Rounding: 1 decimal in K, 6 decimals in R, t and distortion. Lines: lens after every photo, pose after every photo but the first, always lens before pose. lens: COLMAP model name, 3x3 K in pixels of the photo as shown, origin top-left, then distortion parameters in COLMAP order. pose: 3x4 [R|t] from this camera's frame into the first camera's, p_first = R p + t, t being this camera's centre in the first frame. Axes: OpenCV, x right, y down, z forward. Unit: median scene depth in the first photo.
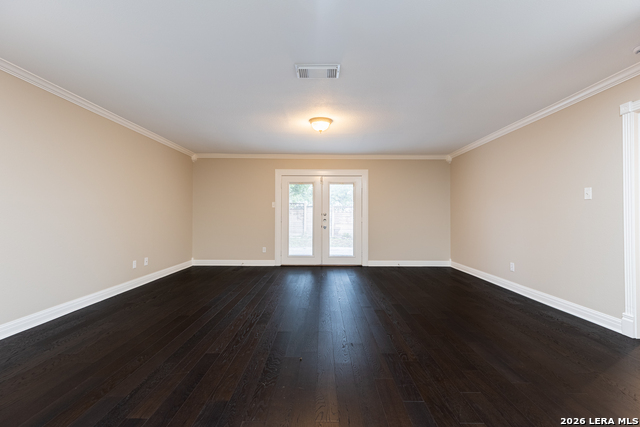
lens RADIAL K [[286.3, 0, 323.0], [0, 286.3, 213.9], [0, 0, 1]] dist [0.006776, -0.001388]
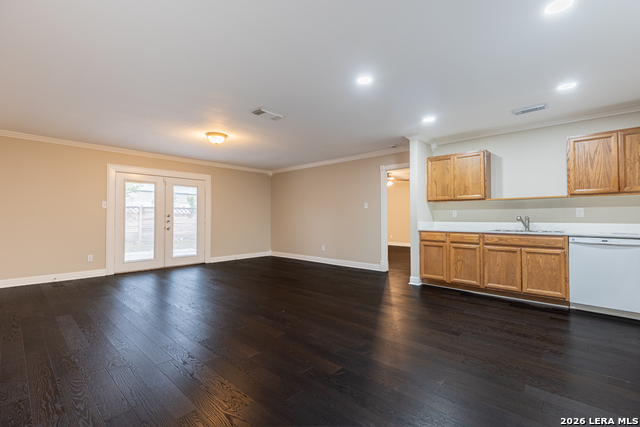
lens RADIAL K [[286.3, 0, 320.4], [0, 286.3, 211.7], [0, 0, 1]] dist [0.006776, -0.001388]
pose [[0.686440, 0.011762, 0.727091, -0.356040], [-0.002959, 0.999906, -0.013381, -0.000995], [-0.727180, 0.007034, 0.686411, -0.065935]]
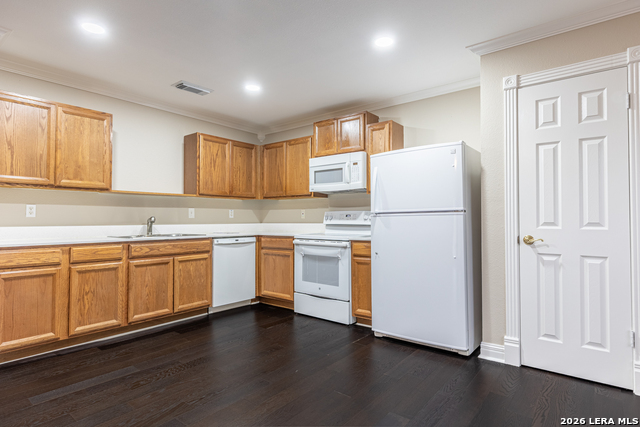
lens RADIAL K [[345.2, 0, 321.5], [0, 345.2, 211.9], [0, 0, 1]] dist [0.003765, -0.001310]
pose [[-0.777492, 0.008707, 0.628833, -0.185512], [-0.007809, 0.999693, -0.023497, 0.002602], [-0.628844, -0.023179, -0.777186, 0.319711]]
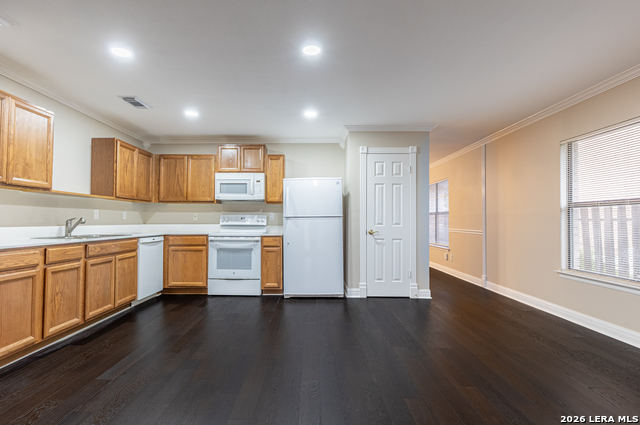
lens RADIAL K [[312.1, 0, 305.7], [0, 312.1, 213.7], [0, 0, 1]] dist [0.001197, -0.000091]
pose [[-0.999617, -0.008249, 0.026419, 0.005465], [-0.009099, 0.999440, -0.032211, 0.006074], [-0.026138, -0.032439, -0.999132, 0.565581]]
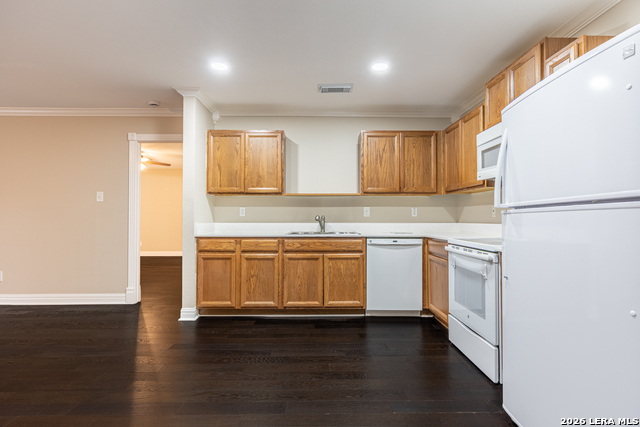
lens RADIAL K [[326.9, 0, 323.4], [0, 326.9, 211.7], [0, 0, 1]] dist [-0.006803, -0.000398]
pose [[-0.009028, 0.013185, 0.999872, -0.204499], [-0.008825, 0.999873, -0.013265, 0.000071], [-0.999920, -0.008944, -0.008910, 0.043454]]
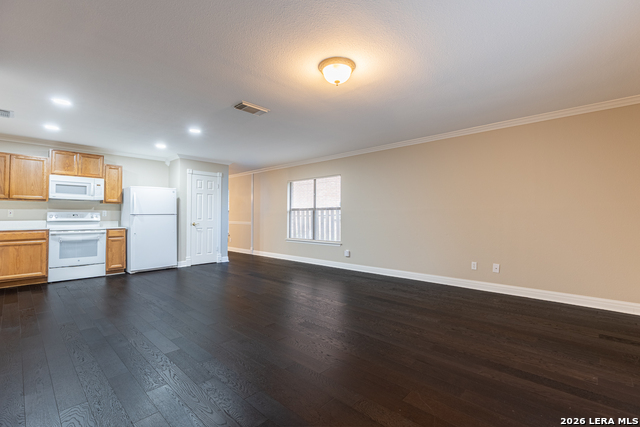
lens RADIAL K [[286.3, 0, 326.0], [0, 286.3, 212.0], [0, 0, 1]] dist [0.006776, -0.001388]
pose [[-0.679111, -0.018367, -0.733805, 0.302907], [0.002693, 0.999618, -0.027512, 0.009947], [0.734030, -0.020659, -0.678802, 0.891000]]
